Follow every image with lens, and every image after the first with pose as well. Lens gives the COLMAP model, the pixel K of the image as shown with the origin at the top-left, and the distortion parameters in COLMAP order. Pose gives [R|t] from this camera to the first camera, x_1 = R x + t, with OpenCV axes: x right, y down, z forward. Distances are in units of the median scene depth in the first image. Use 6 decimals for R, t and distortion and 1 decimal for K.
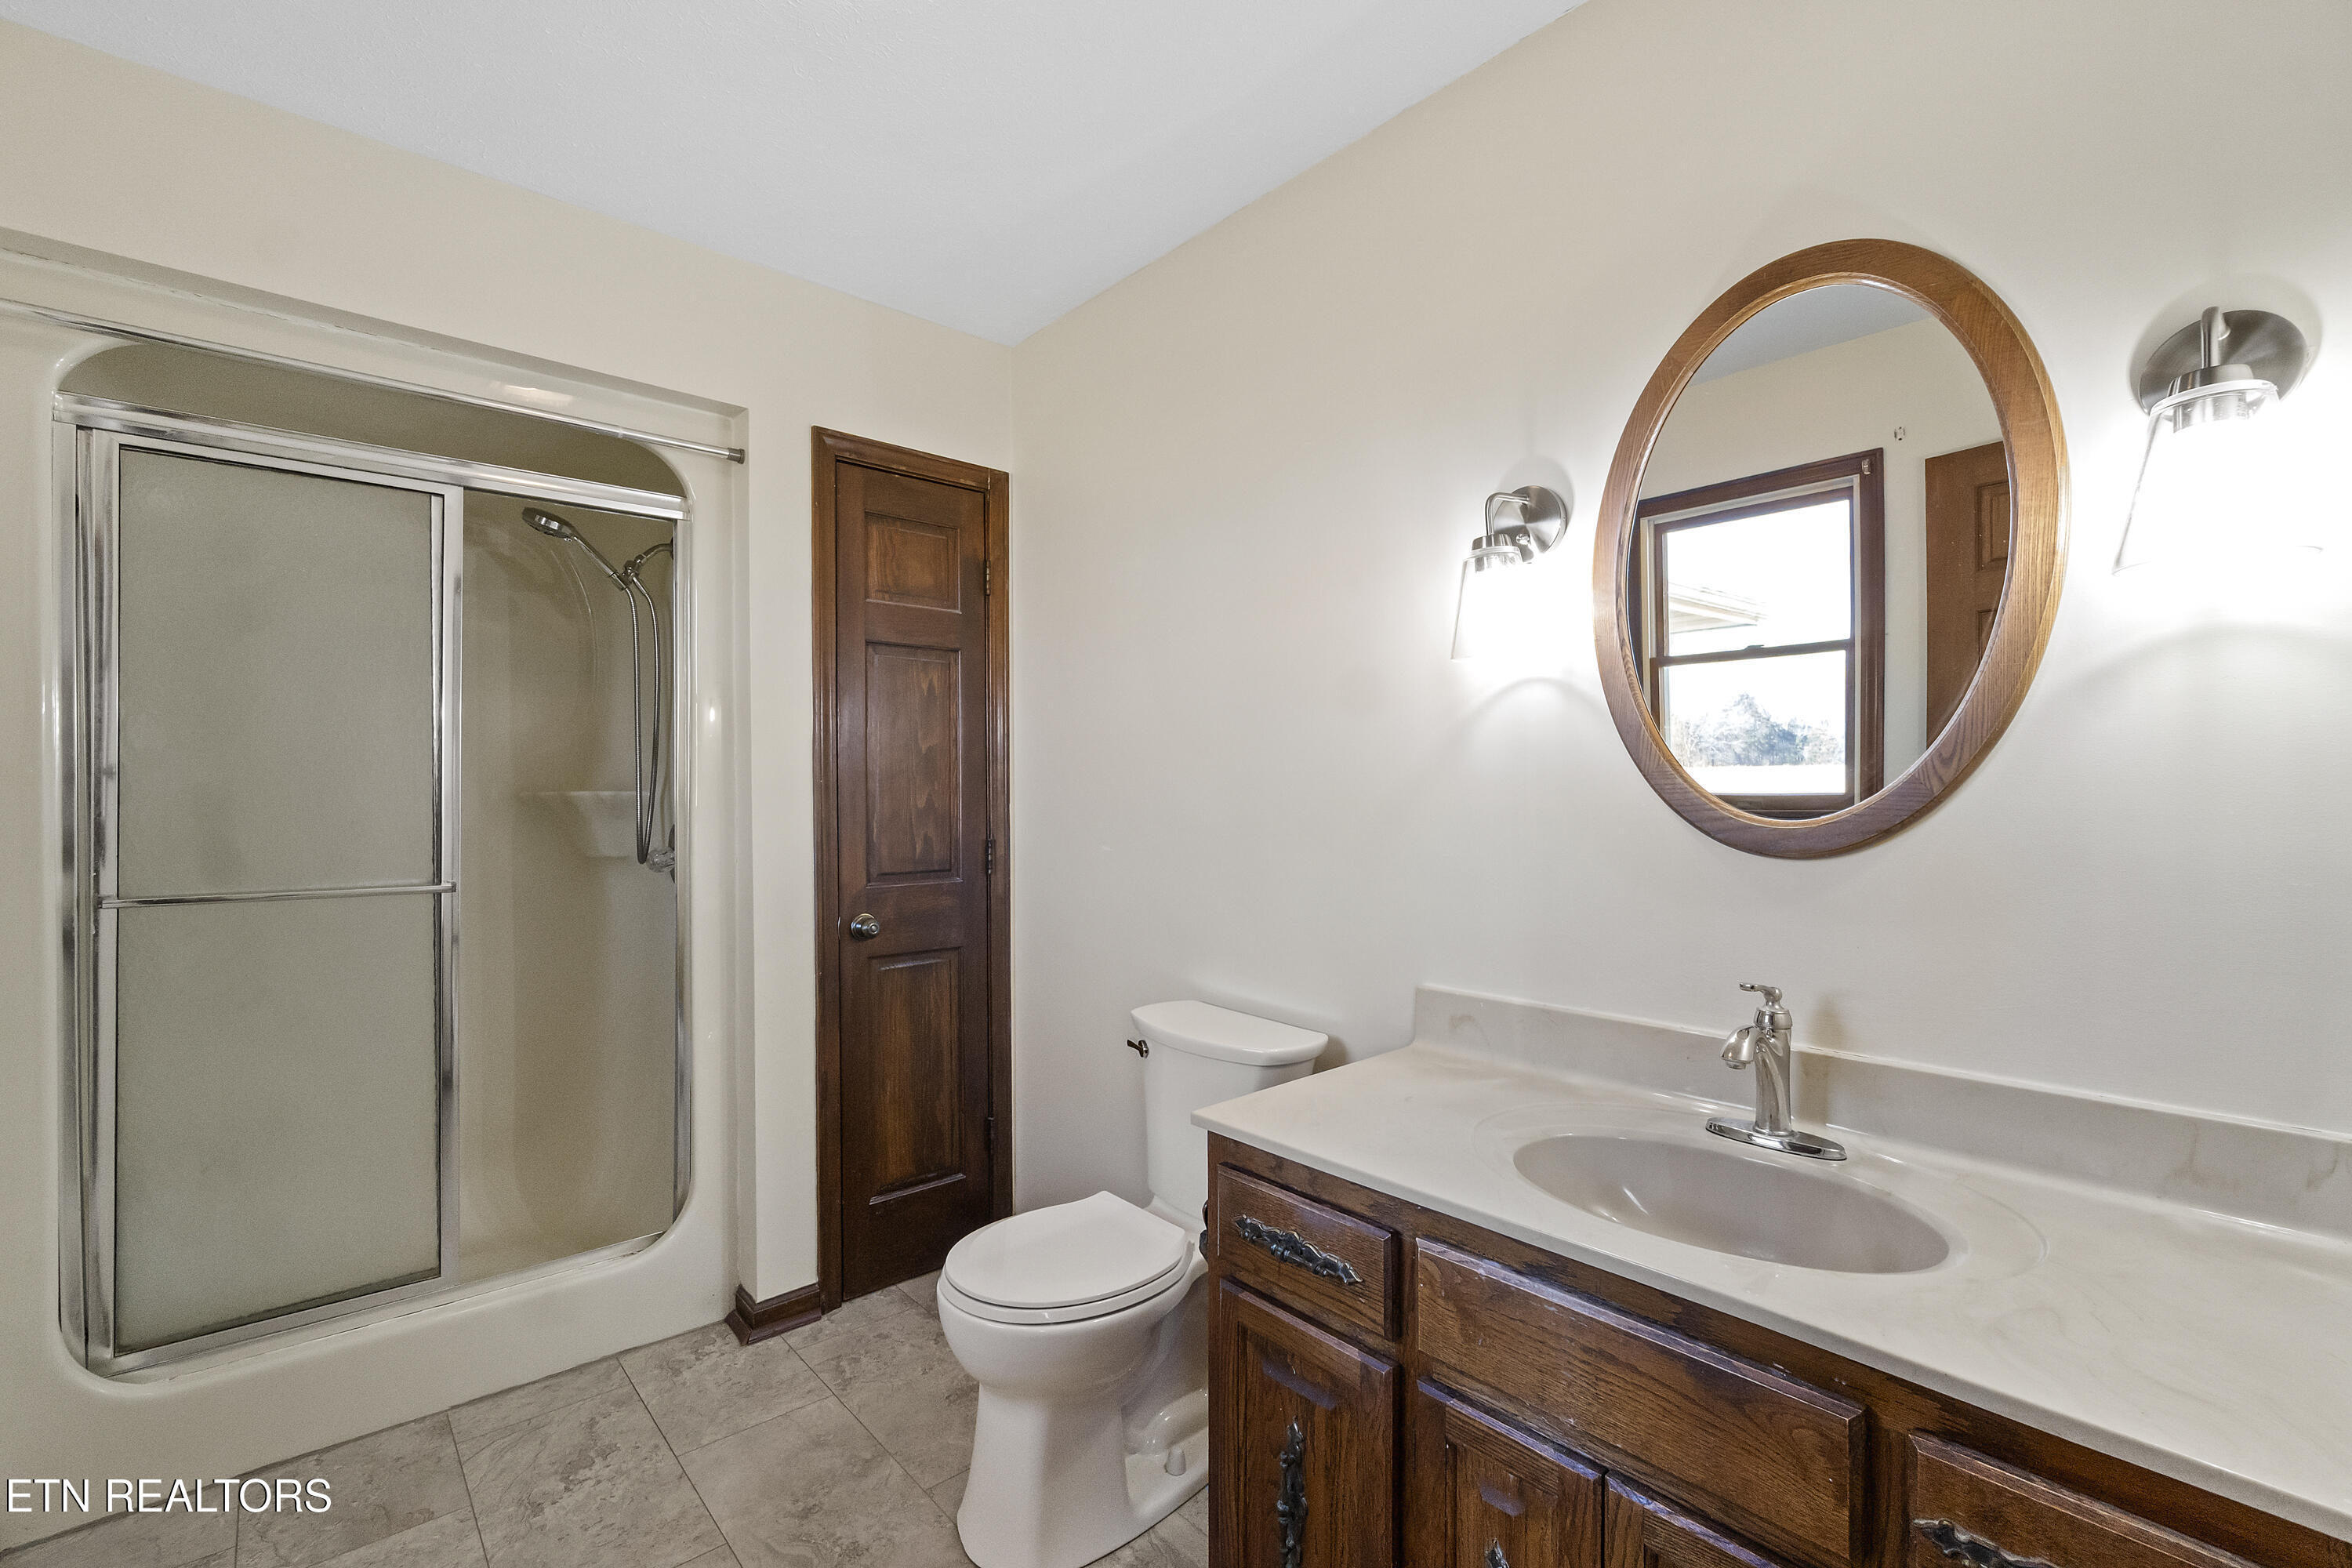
lens RADIAL K [[1044.6, 0, 1172.7], [0, 1044.6, 799.4], [0, 0, 1]] dist [0.000652, 0.000005]
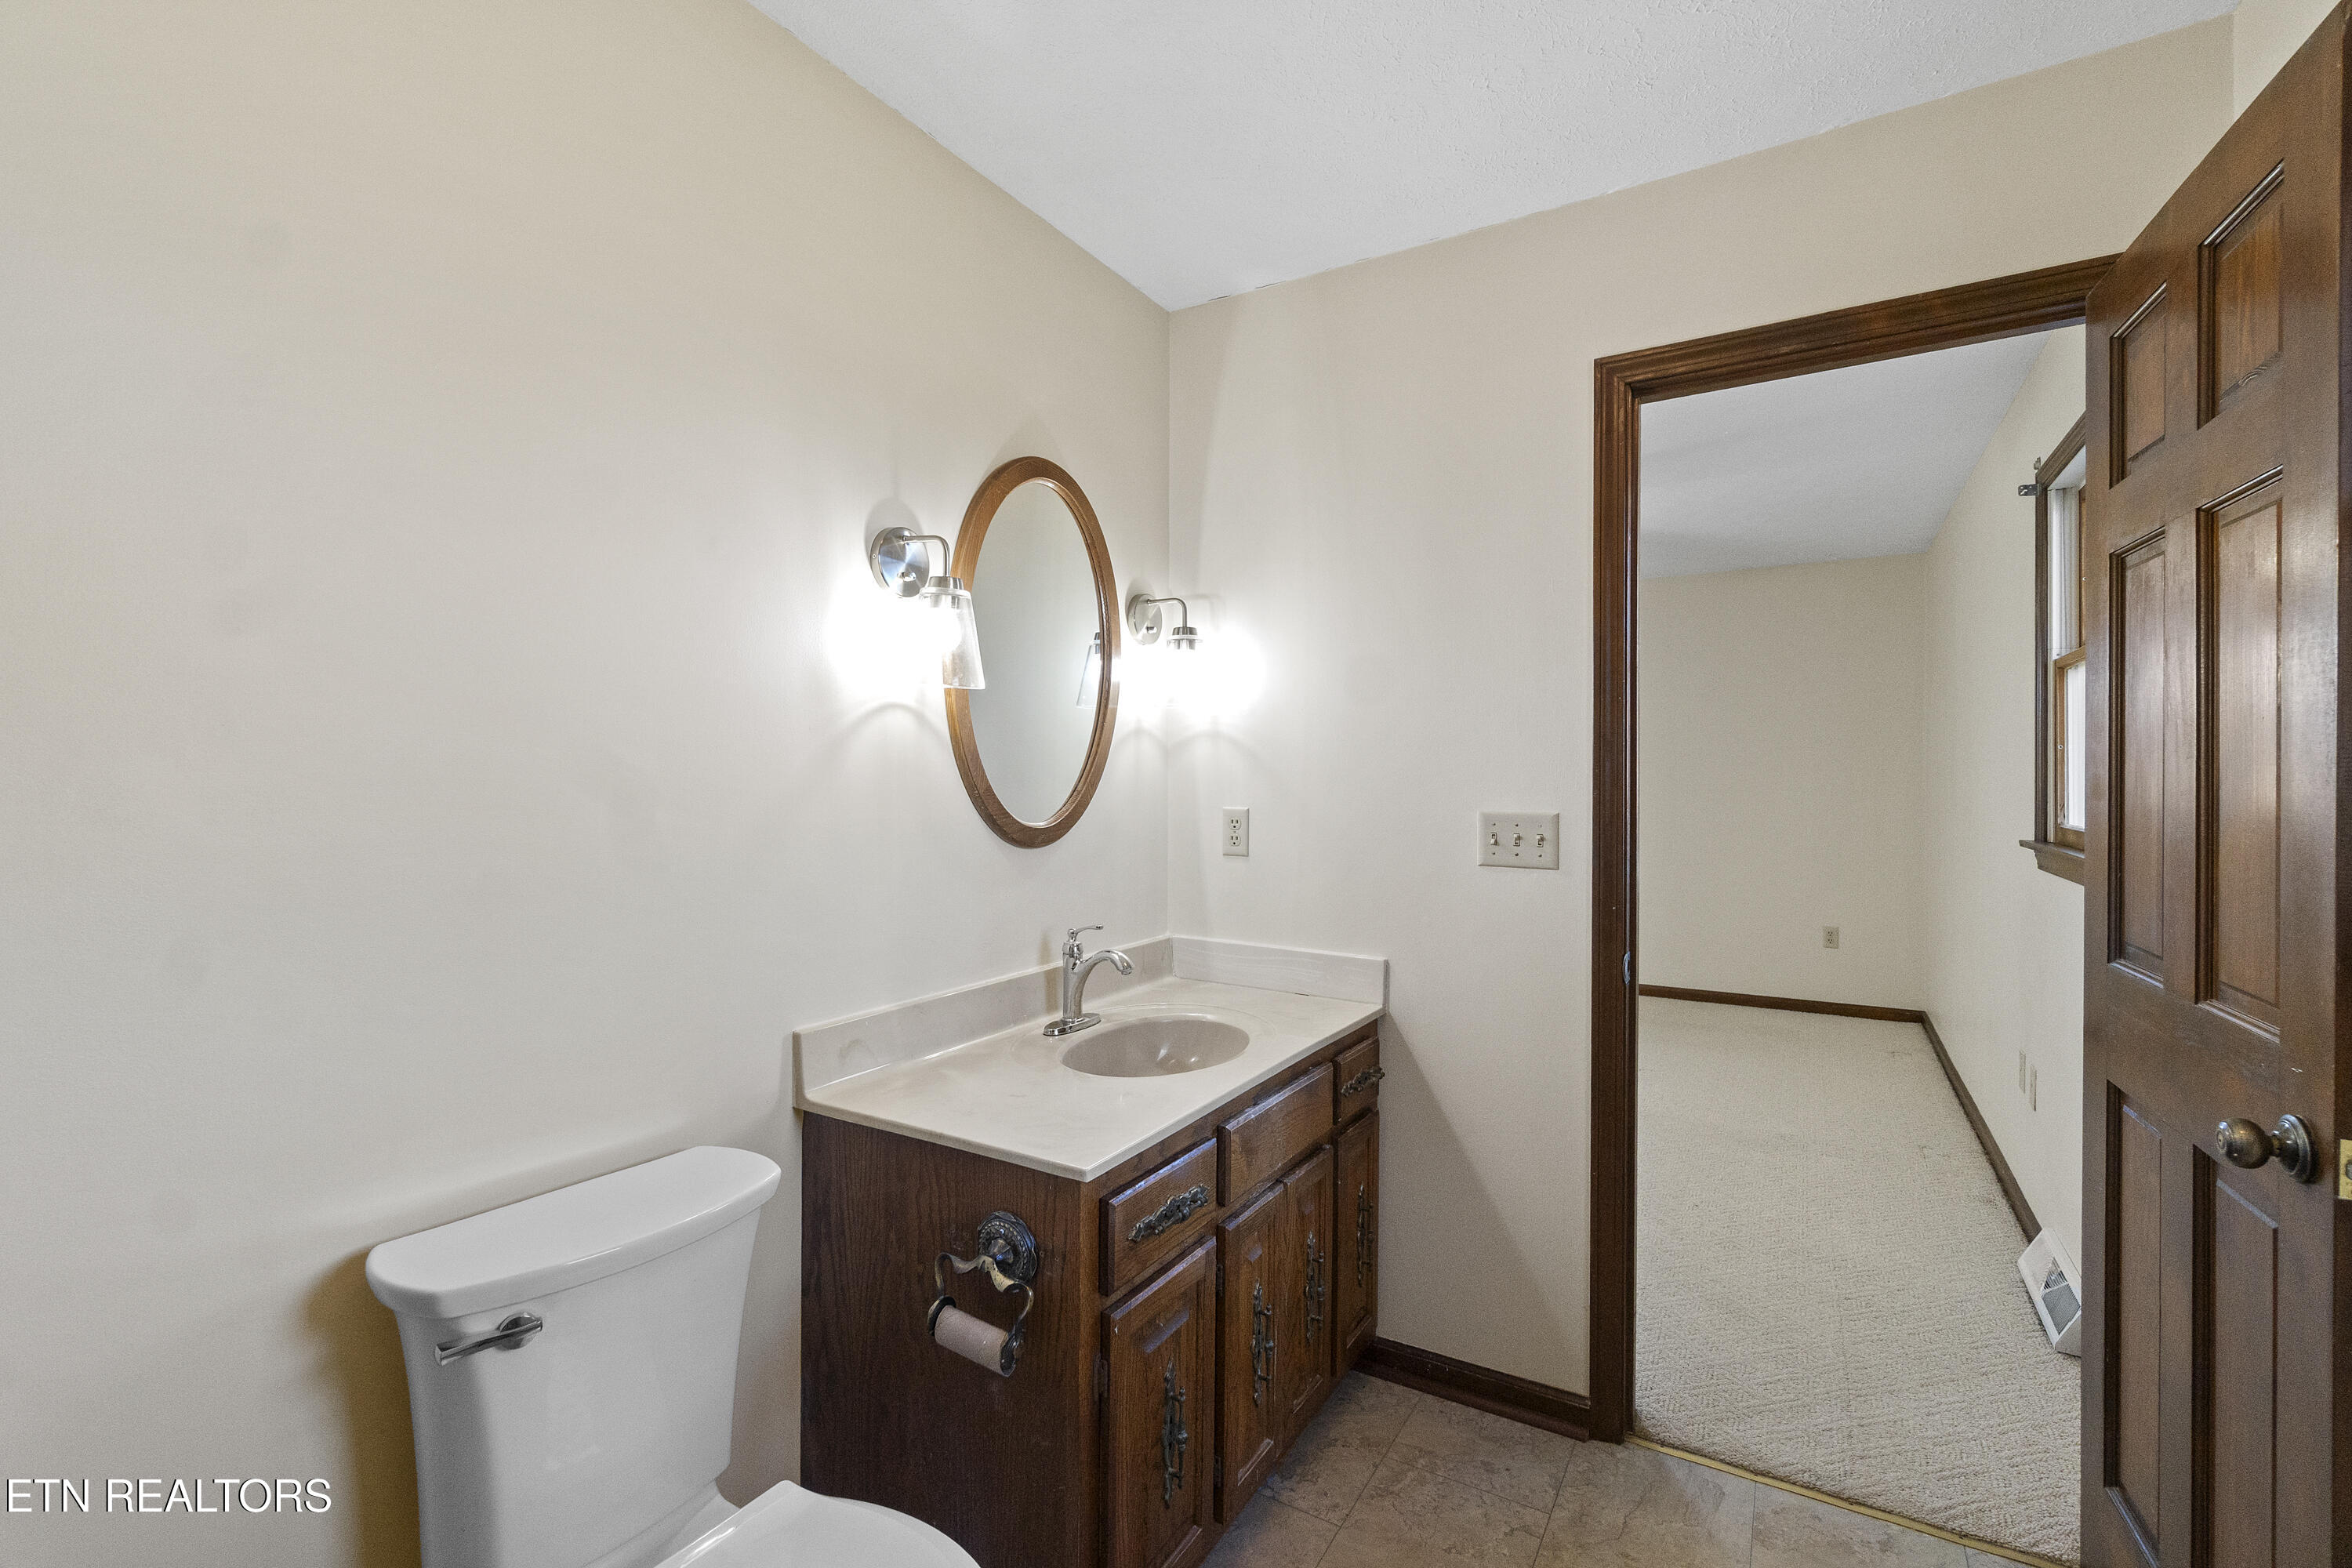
lens RADIAL K [[1025.5, 0, 1165.5], [0, 1025.5, 781.2], [0, 0, 1]] dist [0.000701, 0.000141]
pose [[-0.302785, 0.002722, 0.953055, -0.921640], [0.015596, 0.999876, 0.002099, -0.041048], [-0.952931, 0.015499, -0.302790, 1.299946]]
